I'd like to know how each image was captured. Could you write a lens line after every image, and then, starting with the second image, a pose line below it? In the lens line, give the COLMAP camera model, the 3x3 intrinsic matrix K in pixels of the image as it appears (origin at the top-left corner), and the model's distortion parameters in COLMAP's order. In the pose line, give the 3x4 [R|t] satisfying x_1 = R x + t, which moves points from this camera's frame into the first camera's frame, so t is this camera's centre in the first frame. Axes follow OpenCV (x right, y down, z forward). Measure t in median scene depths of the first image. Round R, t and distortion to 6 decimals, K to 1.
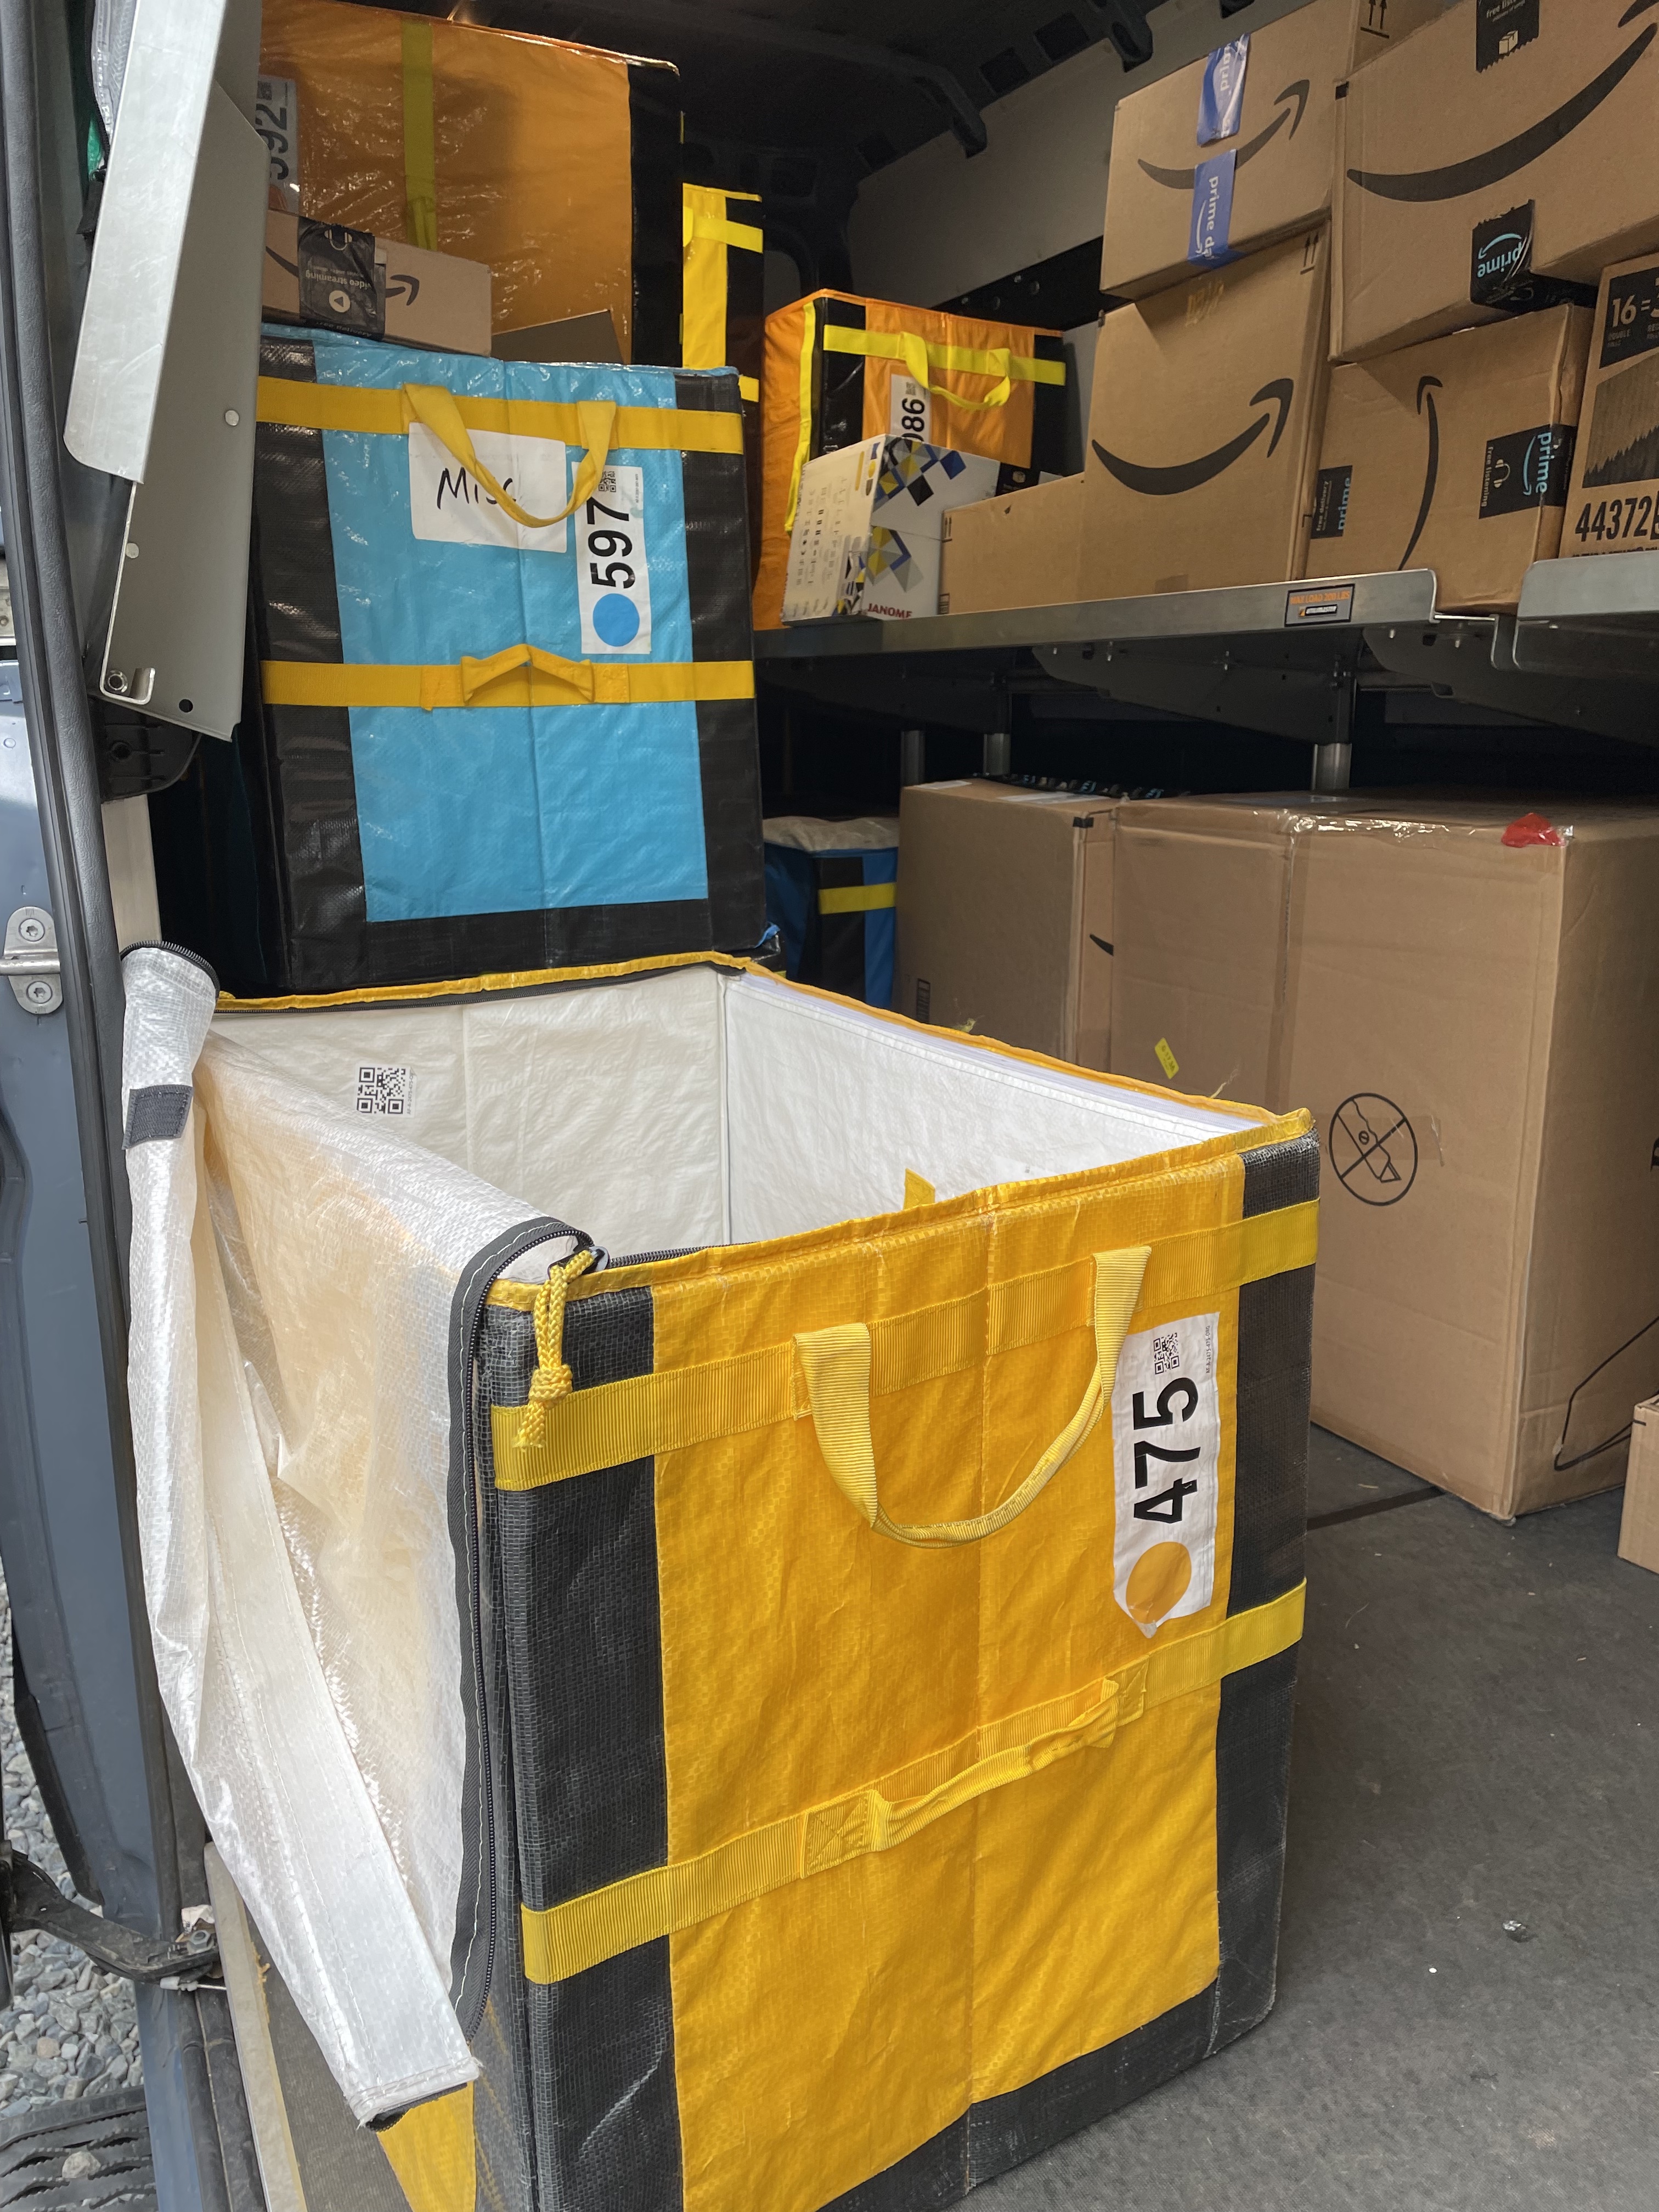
lens RADIAL K [[1669.3, 0, 829.5], [0, 1669.3, 1106.0], [0, 0, 1]] dist [0.085426, -0.128608]
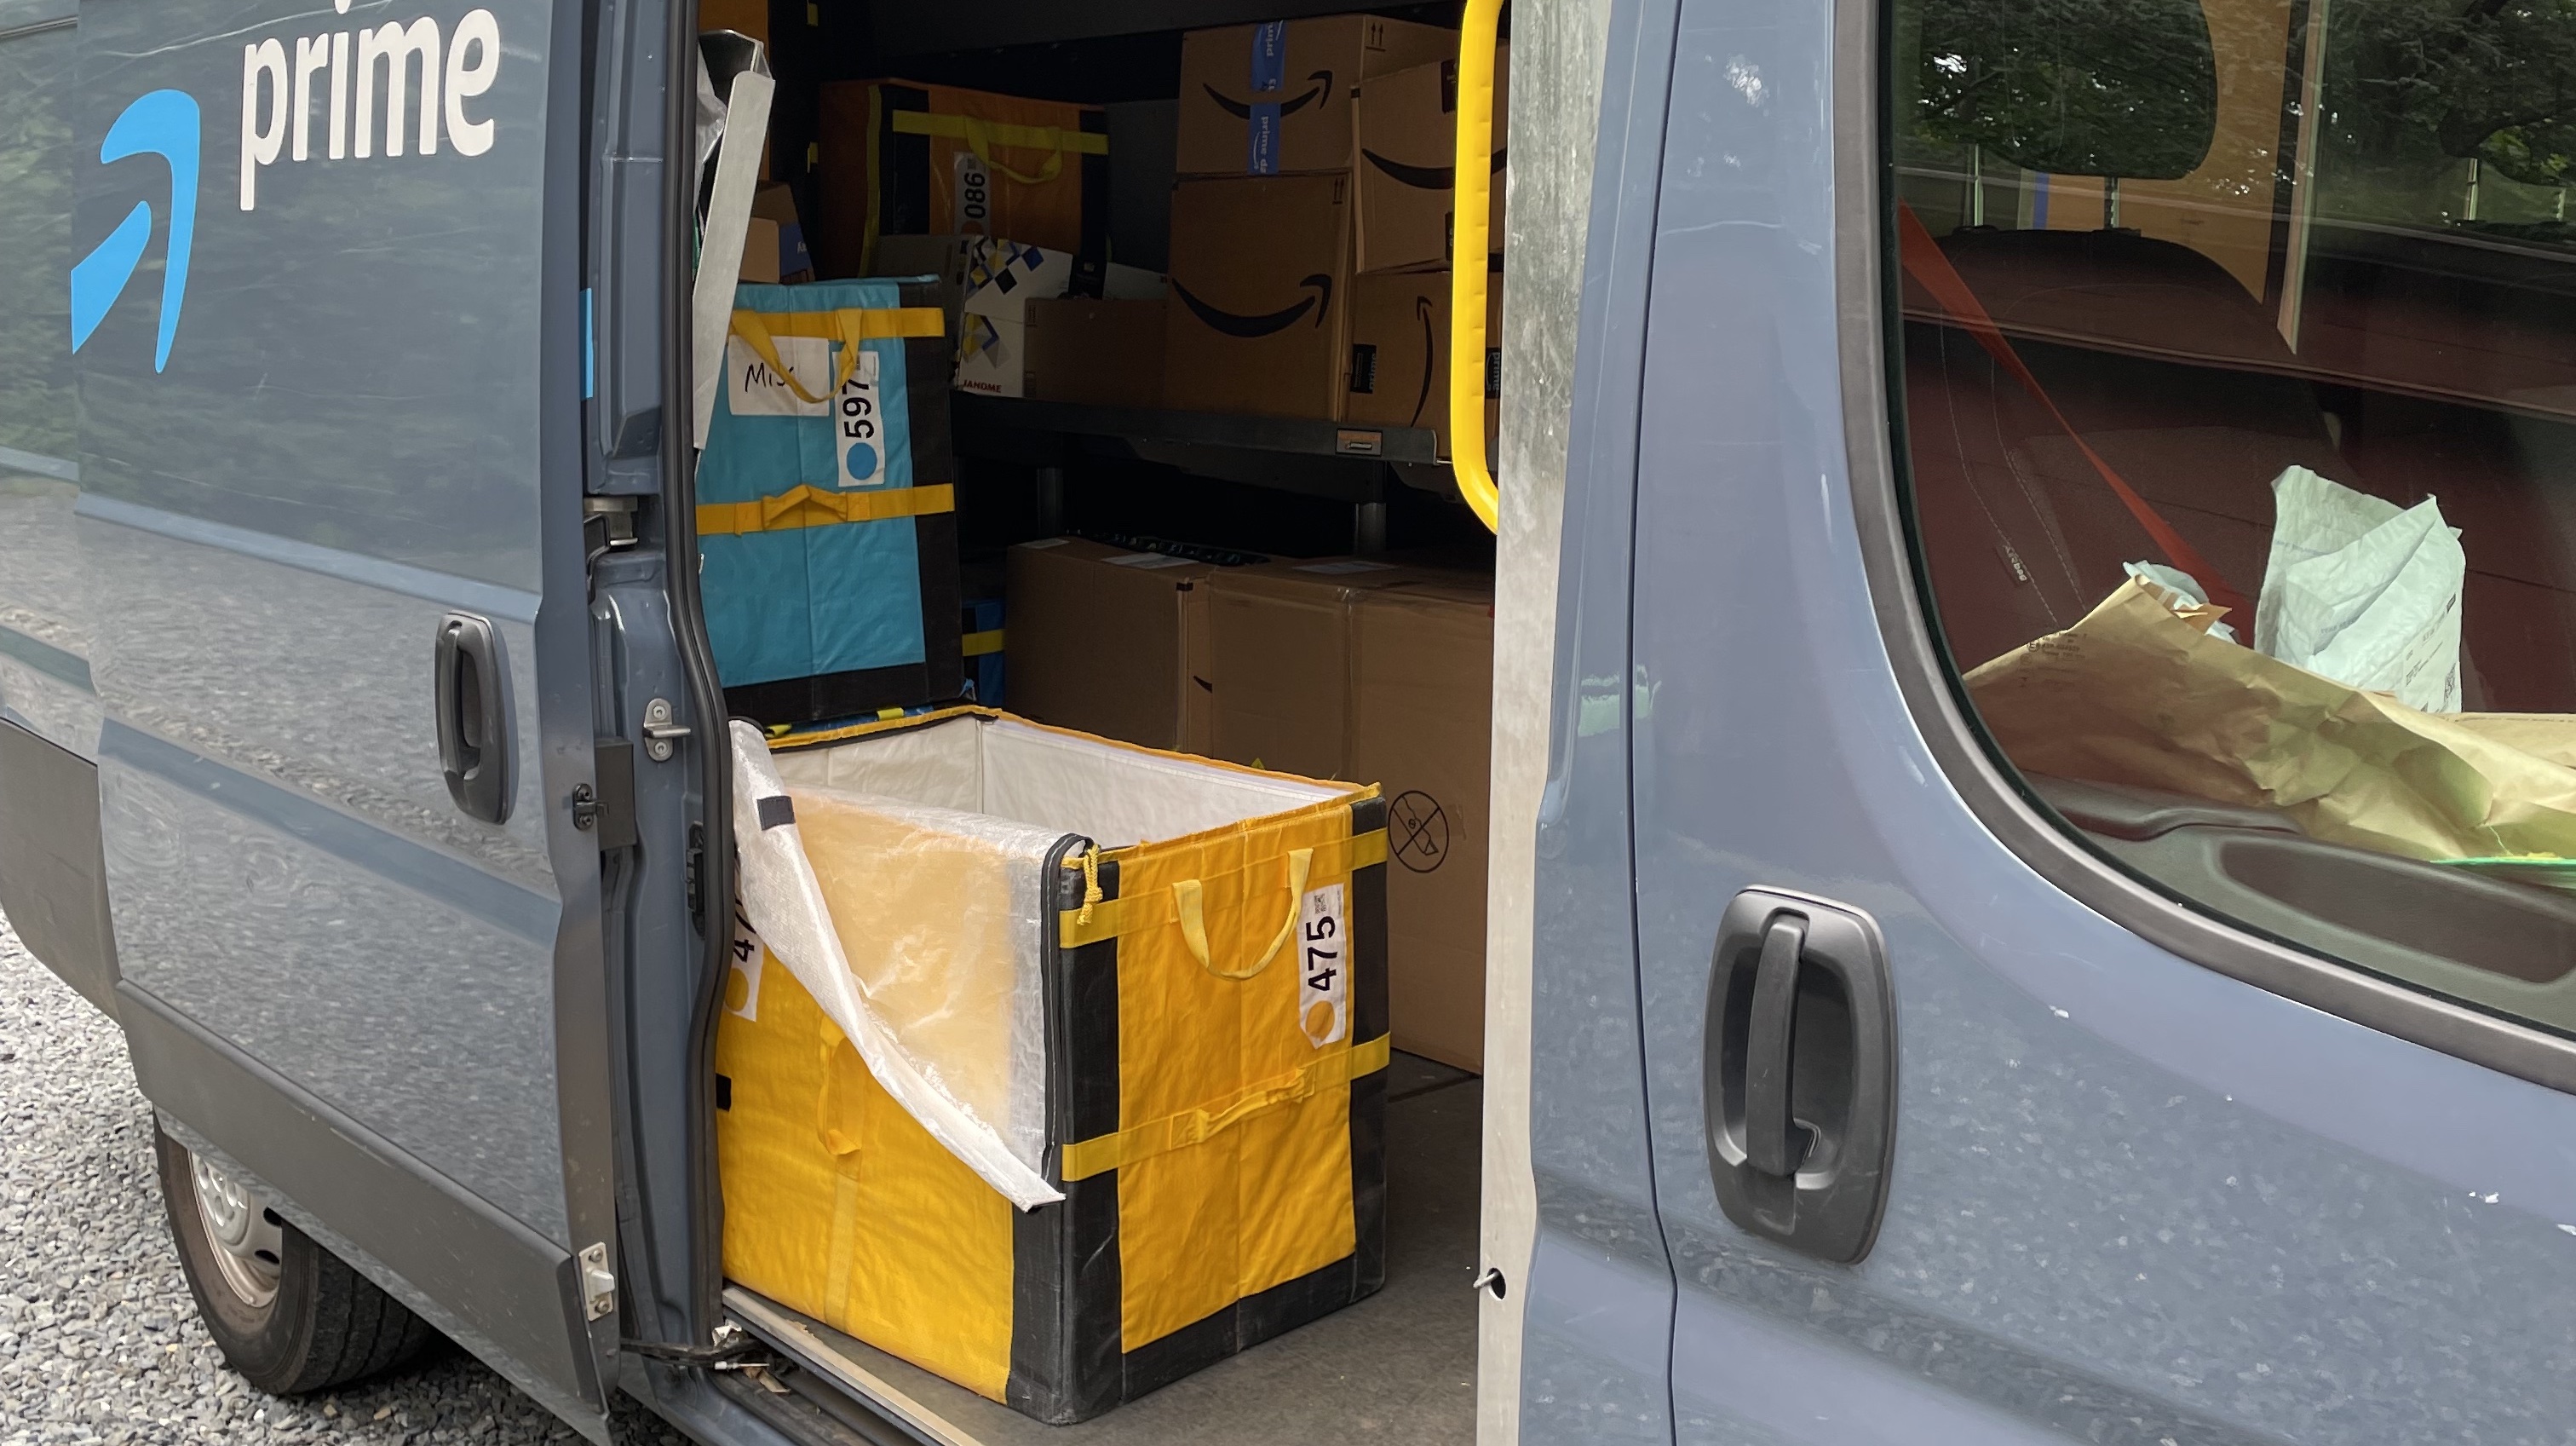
lens RADIAL K [[2499.8, 0, 1288.0], [0, 2499.8, 723.0], [0, 0, 1]] dist [-0.000418, 0.000258]
pose [[0.966803, -0.034047, 0.253243, -0.548720], [0.050306, 0.997048, -0.058006, 0.094868], [-0.250520, 0.068820, 0.965662, -1.776006]]
